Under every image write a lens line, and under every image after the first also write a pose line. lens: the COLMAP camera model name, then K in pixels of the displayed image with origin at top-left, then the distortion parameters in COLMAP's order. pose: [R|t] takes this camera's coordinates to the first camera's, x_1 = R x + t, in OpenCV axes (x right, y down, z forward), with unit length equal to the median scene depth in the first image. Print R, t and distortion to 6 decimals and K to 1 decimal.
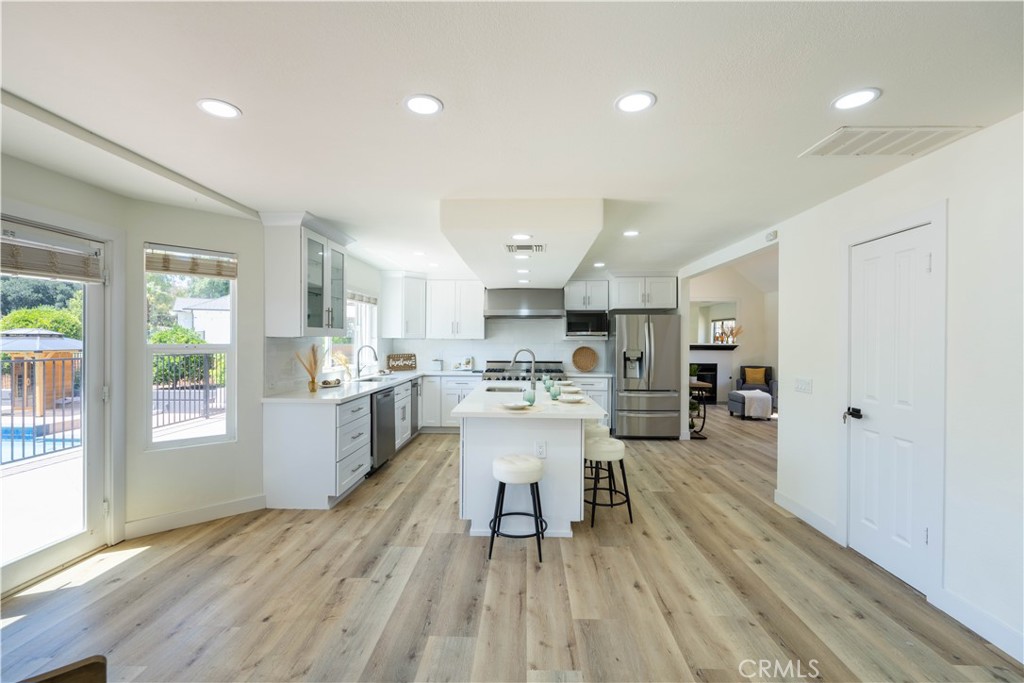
lens RADIAL K [[448.8, 0, 513.1], [0, 448.8, 342.7], [0, 0, 1]] dist [-0.002692, -0.000345]
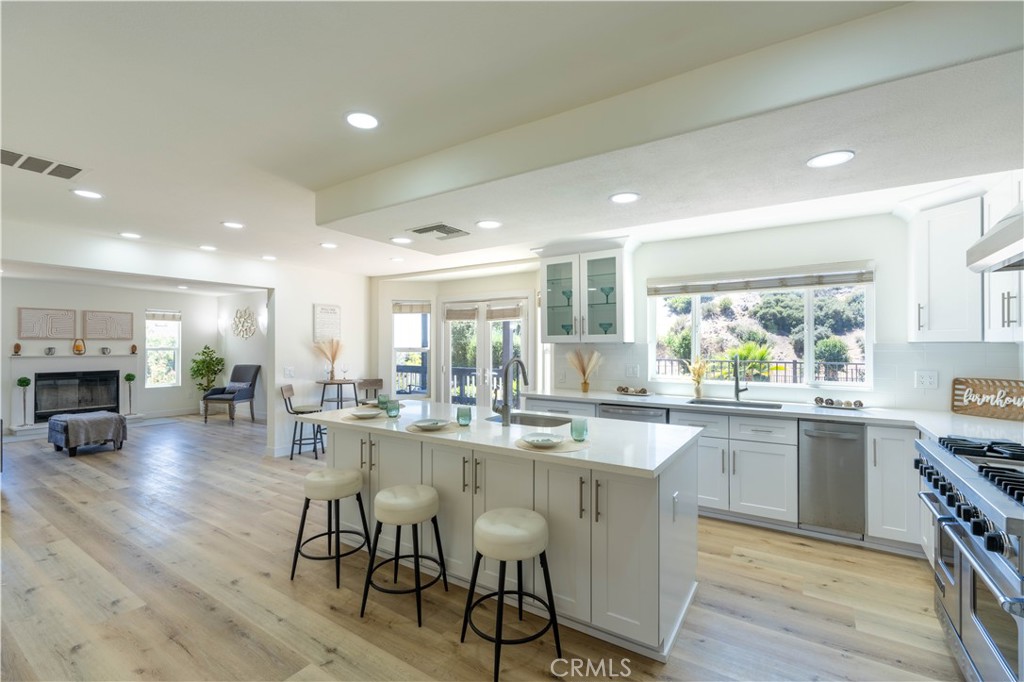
lens RADIAL K [[448.8, 0, 514.4], [0, 448.8, 342.7], [0, 0, 1]] dist [-0.002692, -0.000345]
pose [[-0.524966, -0.010202, -0.851062, 0.679433], [-0.007227, 0.999946, -0.007529, -0.004887], [0.851092, 0.002198, -0.525012, 1.620436]]
